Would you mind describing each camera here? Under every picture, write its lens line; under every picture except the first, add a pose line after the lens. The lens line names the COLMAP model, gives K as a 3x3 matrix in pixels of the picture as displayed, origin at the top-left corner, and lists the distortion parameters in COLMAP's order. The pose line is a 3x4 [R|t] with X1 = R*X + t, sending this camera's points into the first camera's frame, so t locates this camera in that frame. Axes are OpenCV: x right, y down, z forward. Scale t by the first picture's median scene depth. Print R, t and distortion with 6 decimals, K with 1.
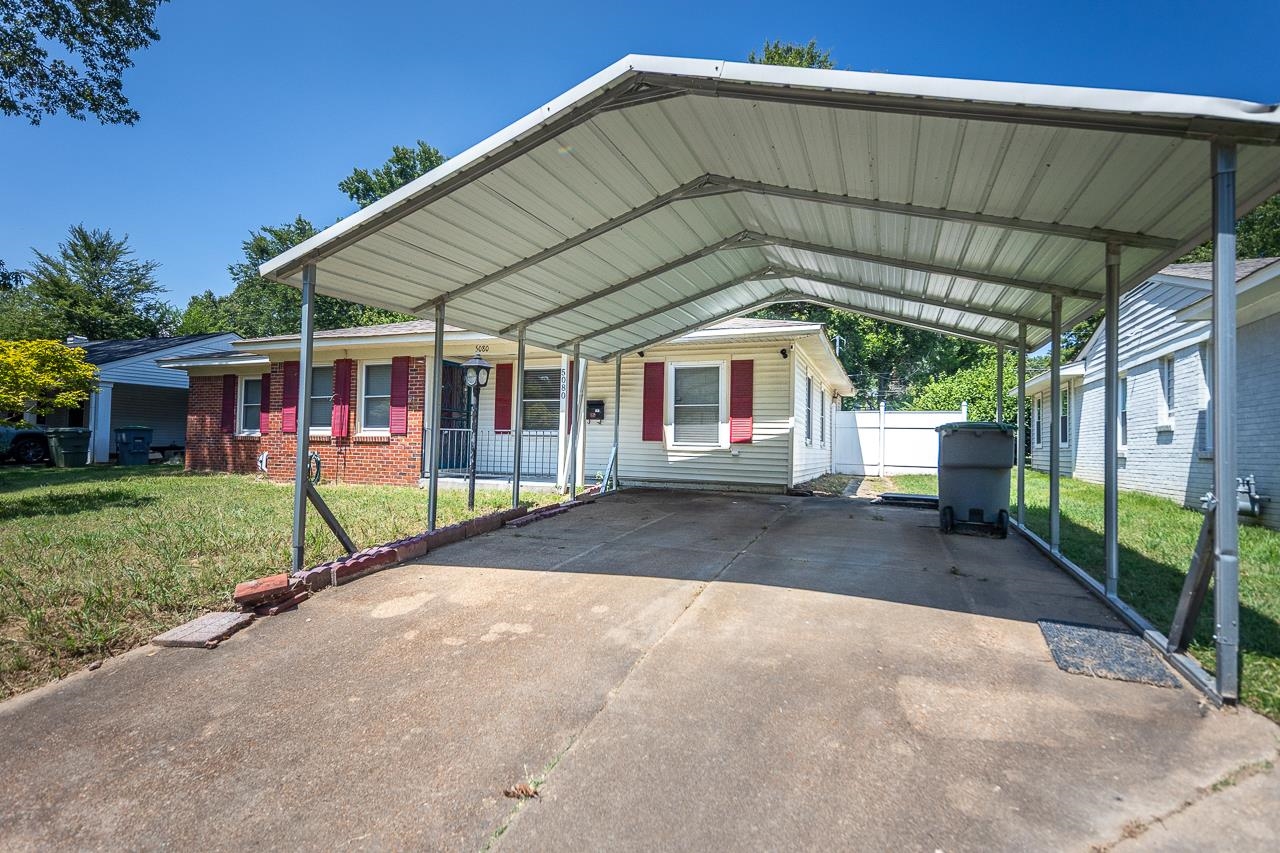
lens RADIAL K [[606.8, 0, 637.7], [0, 606.8, 429.9], [0, 0, 1]] dist [0.060223, -0.025604]
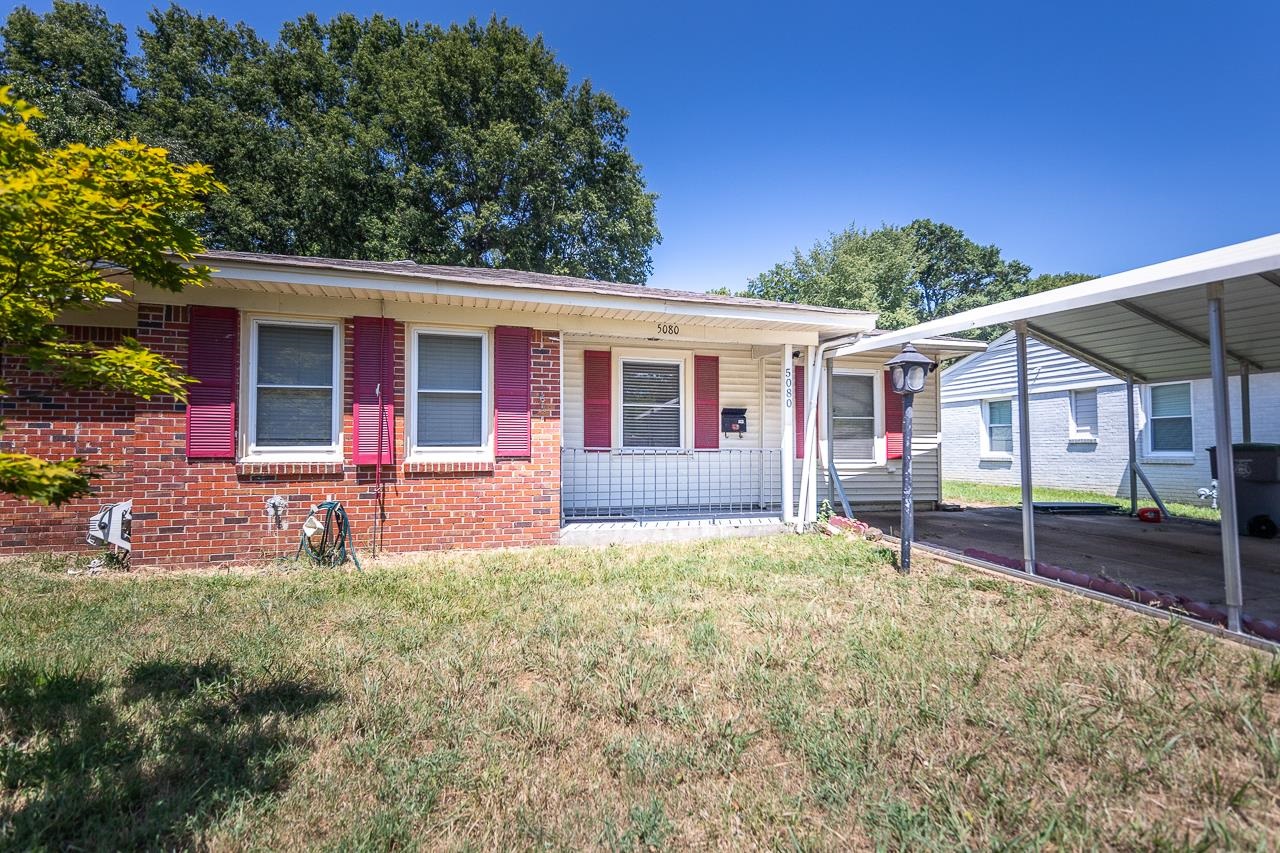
lens RADIAL K [[606.8, 0, 637.7], [0, 606.8, 429.9], [0, 0, 1]] dist [0.060223, -0.025604]
pose [[0.775292, 0.003094, 0.631596, -0.669056], [-0.002386, 0.999995, -0.001970, -0.018944], [-0.631599, 0.000020, 0.775295, 0.469938]]
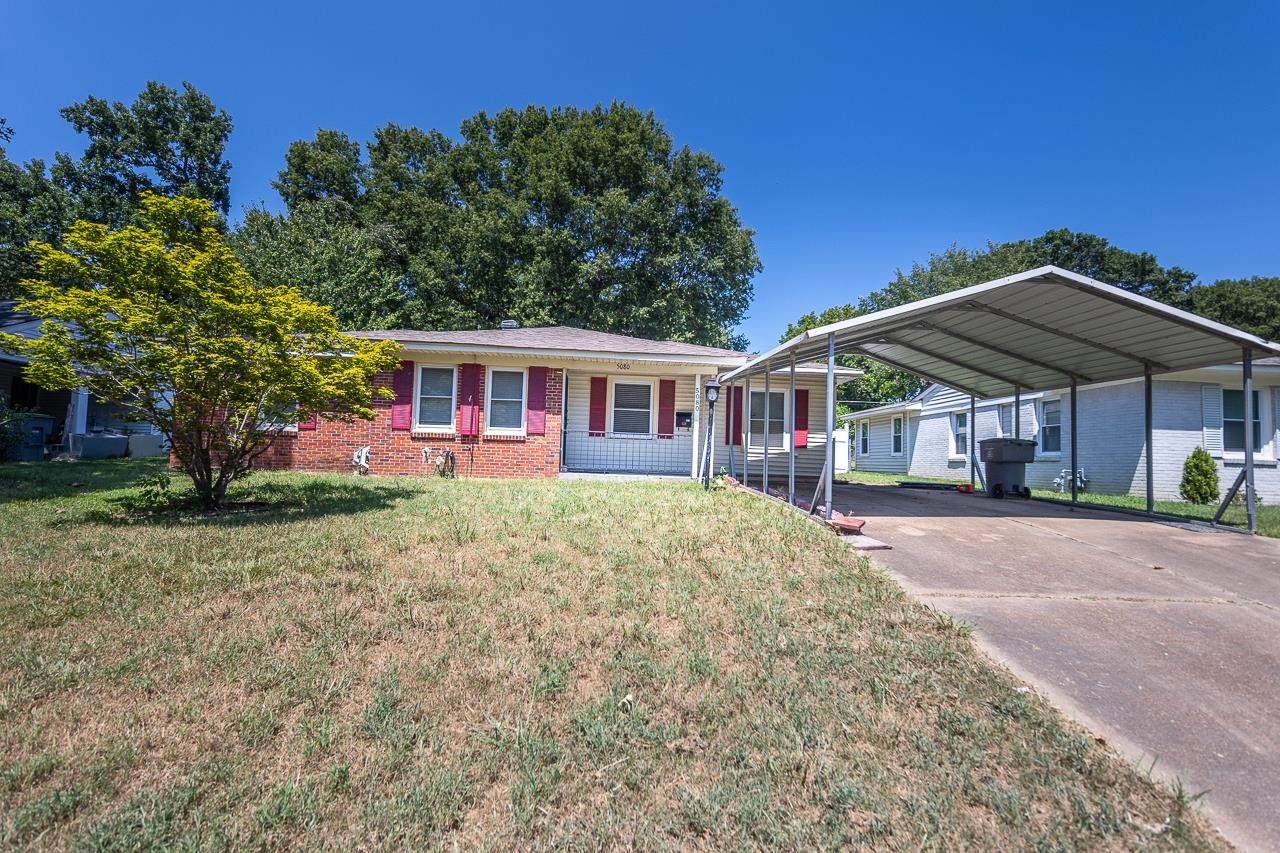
lens RADIAL K [[607.3, 0, 638.5], [0, 607.3, 427.8], [0, 0, 1]] dist [0.060970, -0.025556]
pose [[0.901328, 0.035559, 0.431675, -0.710007], [-0.026912, 0.999296, -0.026124, 0.020057], [-0.432300, 0.011930, 0.901651, -0.109782]]
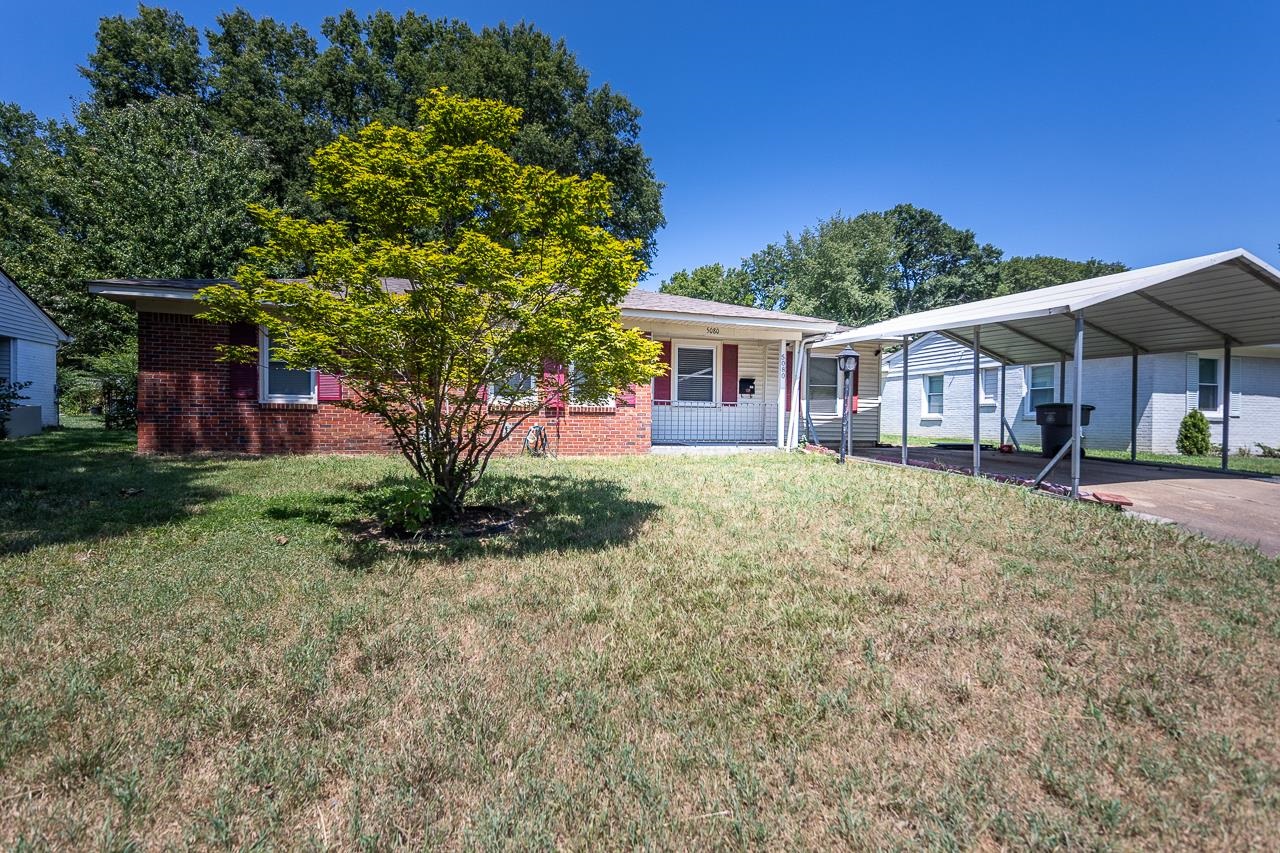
lens RADIAL K [[606.8, 0, 637.7], [0, 606.8, 429.9], [0, 0, 1]] dist [0.060223, -0.025604]
pose [[0.760803, -0.019456, 0.648691, -1.042480], [-0.014831, 0.998768, 0.047349, 0.000053], [-0.648813, -0.045644, 0.759578, 0.207271]]
